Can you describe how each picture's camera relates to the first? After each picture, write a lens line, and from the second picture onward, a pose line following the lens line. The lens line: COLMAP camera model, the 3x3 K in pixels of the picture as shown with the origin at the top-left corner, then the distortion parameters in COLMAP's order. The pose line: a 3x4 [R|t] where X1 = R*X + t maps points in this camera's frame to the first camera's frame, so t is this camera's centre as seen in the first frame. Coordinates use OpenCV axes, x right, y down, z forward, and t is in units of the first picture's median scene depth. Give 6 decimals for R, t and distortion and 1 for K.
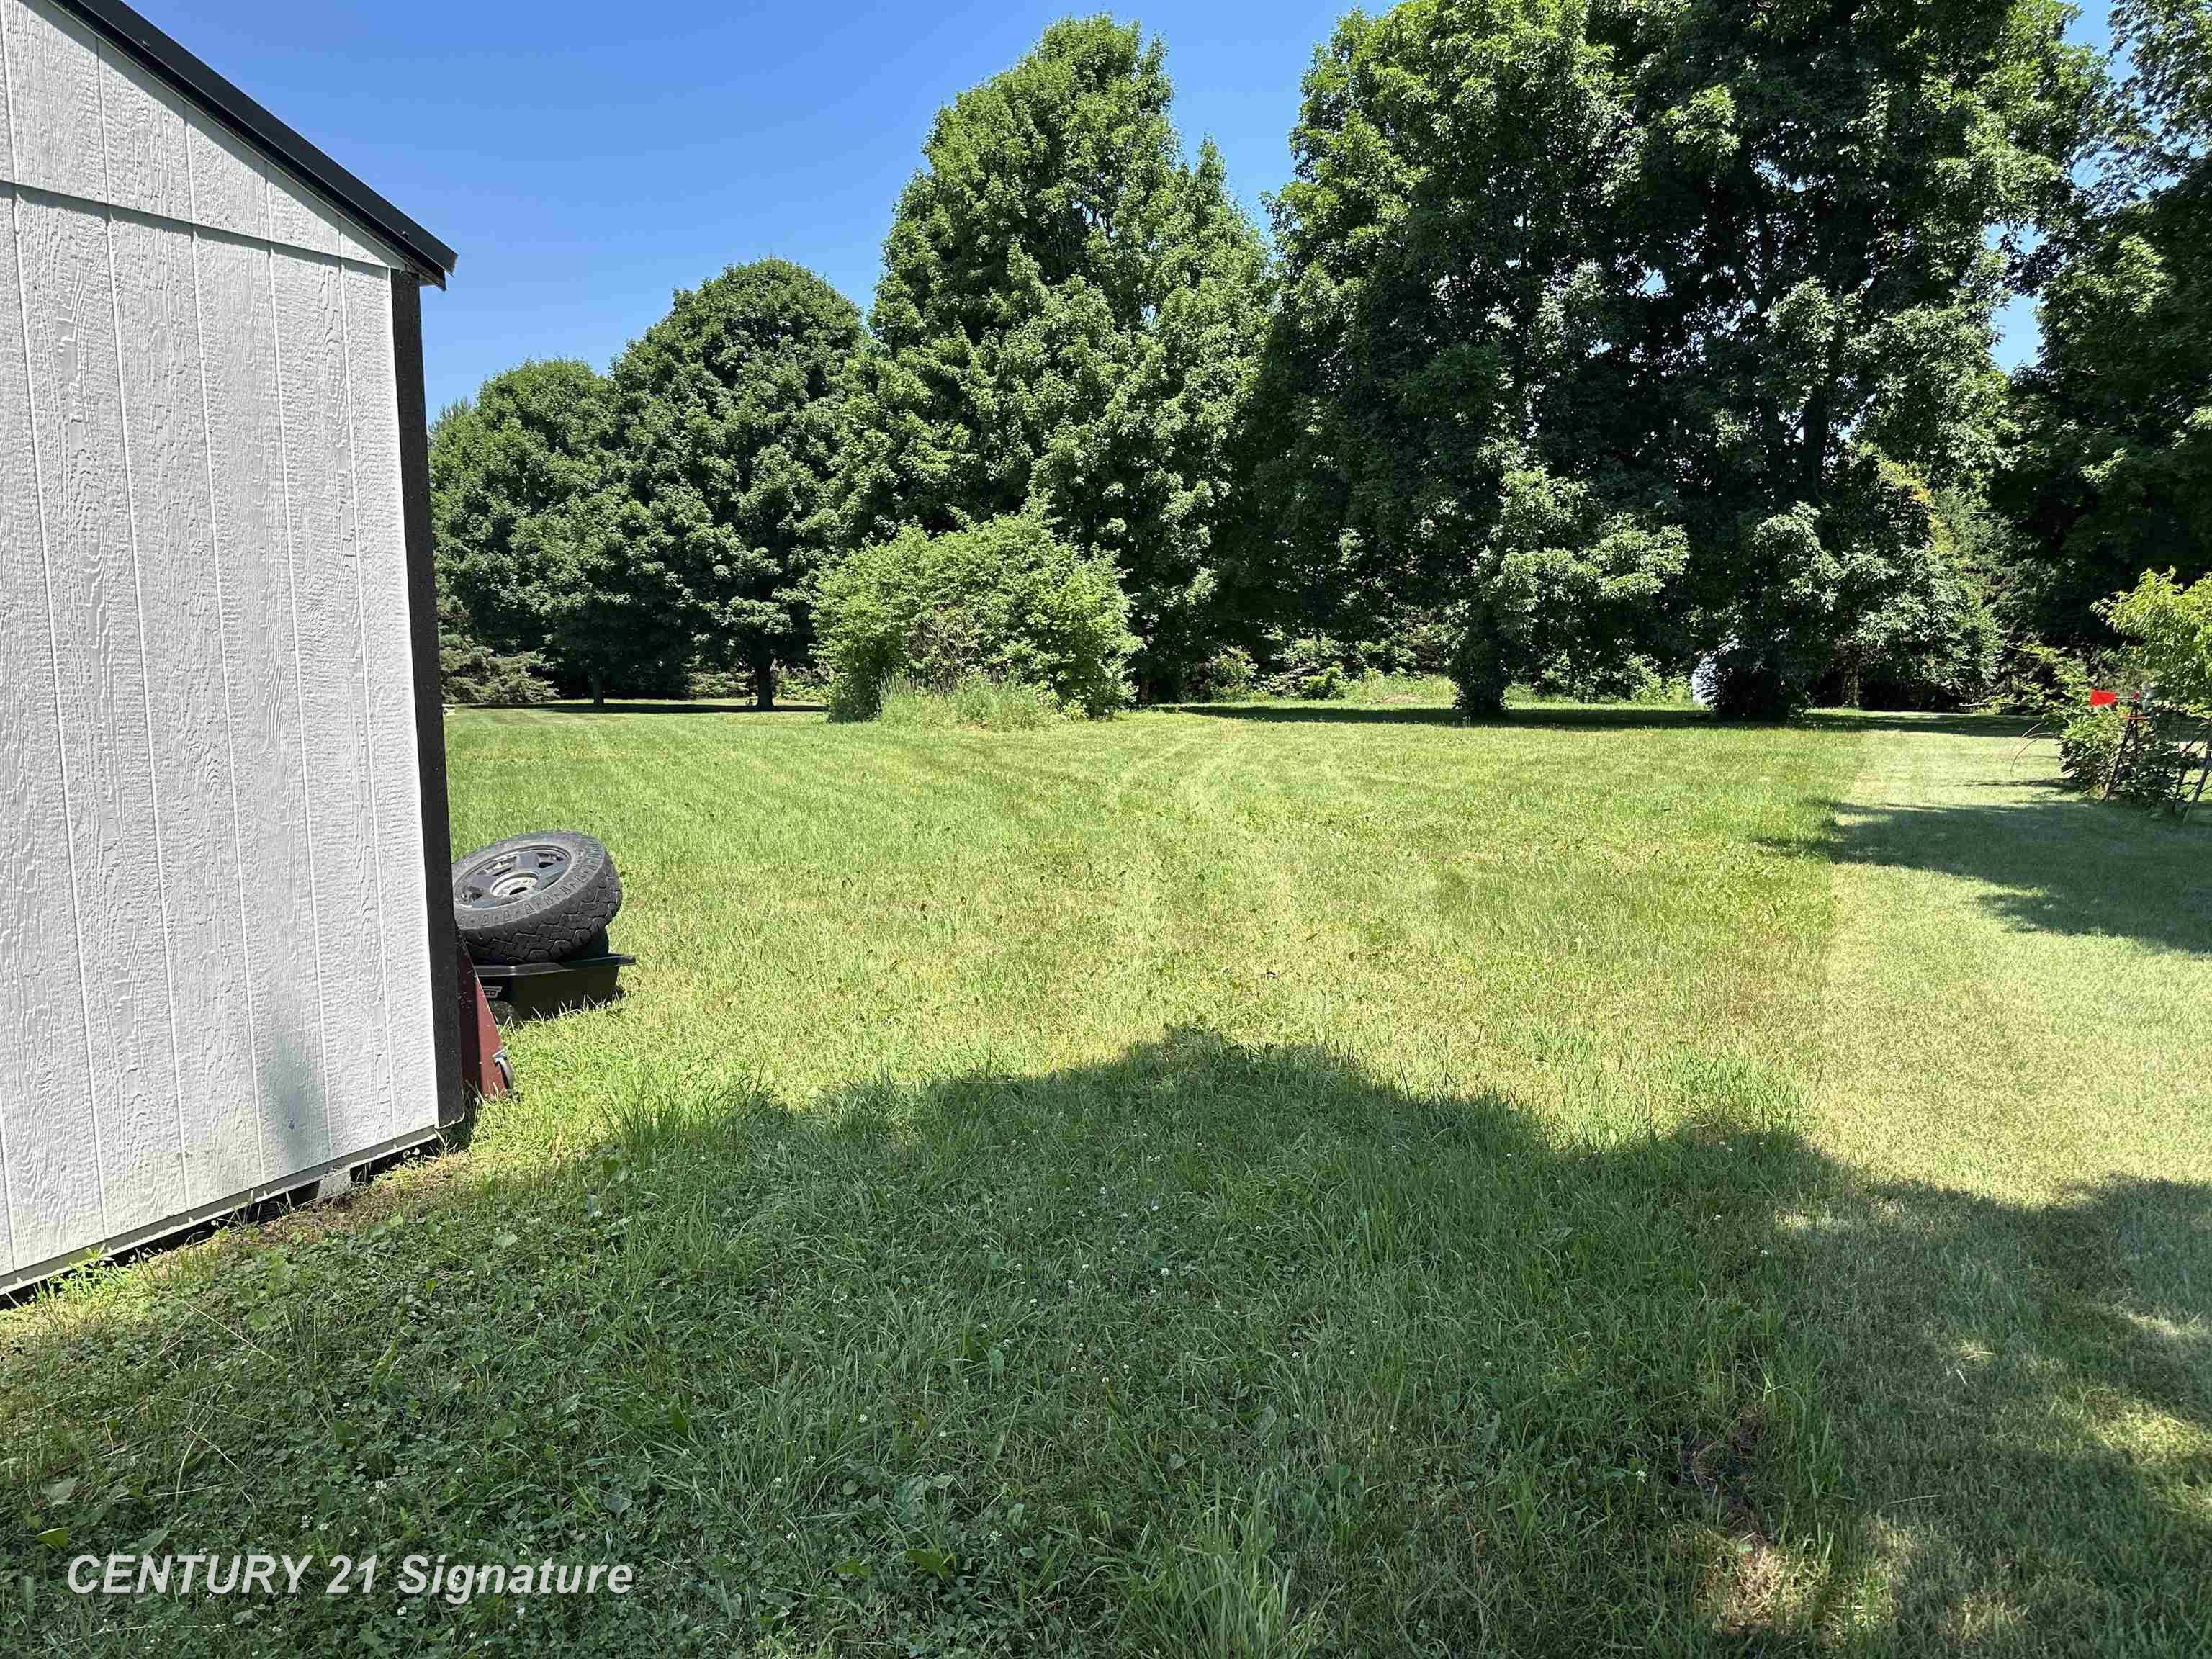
lens RADIAL K [[1523.2, 0, 1122.3], [0, 1523.2, 878.2], [0, 0, 1]] dist [0.041398, -0.054450]
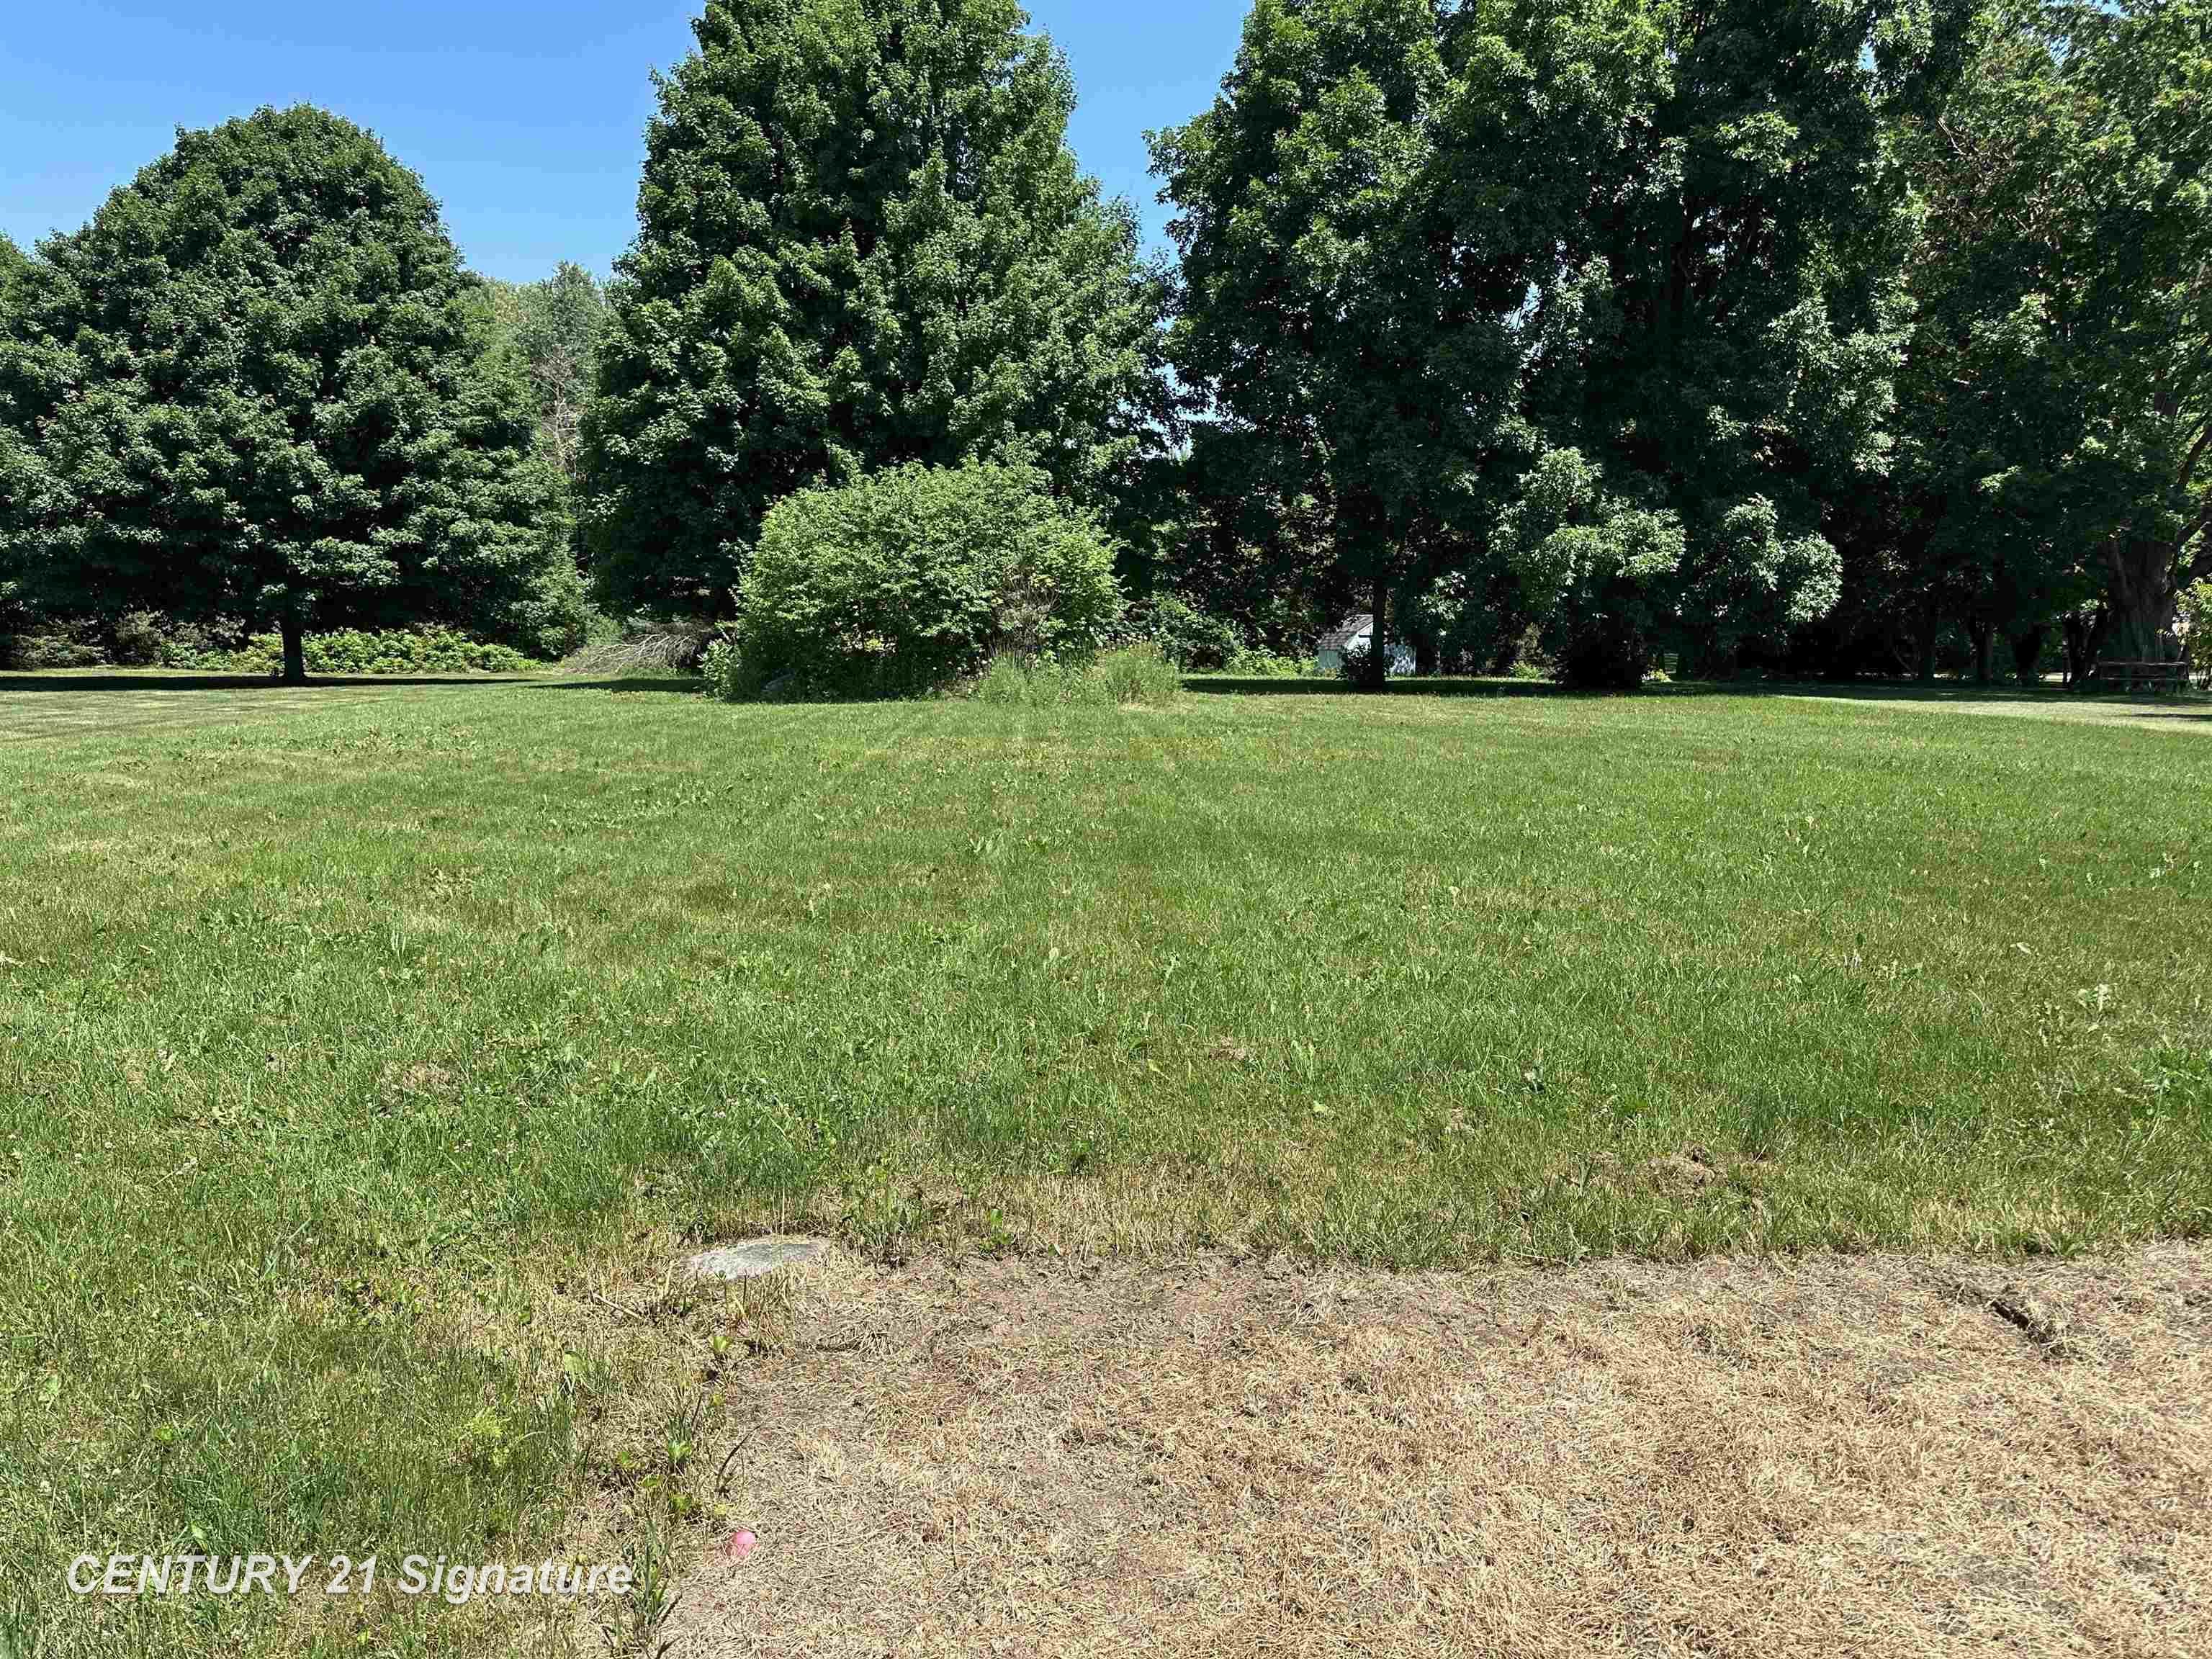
lens RADIAL K [[1523.2, 0, 1197.0], [0, 1523.2, 854.1], [0, 0, 1]] dist [0.041398, -0.054450]
pose [[0.876571, -0.060030, 0.477514, -0.249929], [0.057611, 0.998144, 0.019723, -0.014213], [-0.477811, 0.010222, 0.878403, 0.110683]]
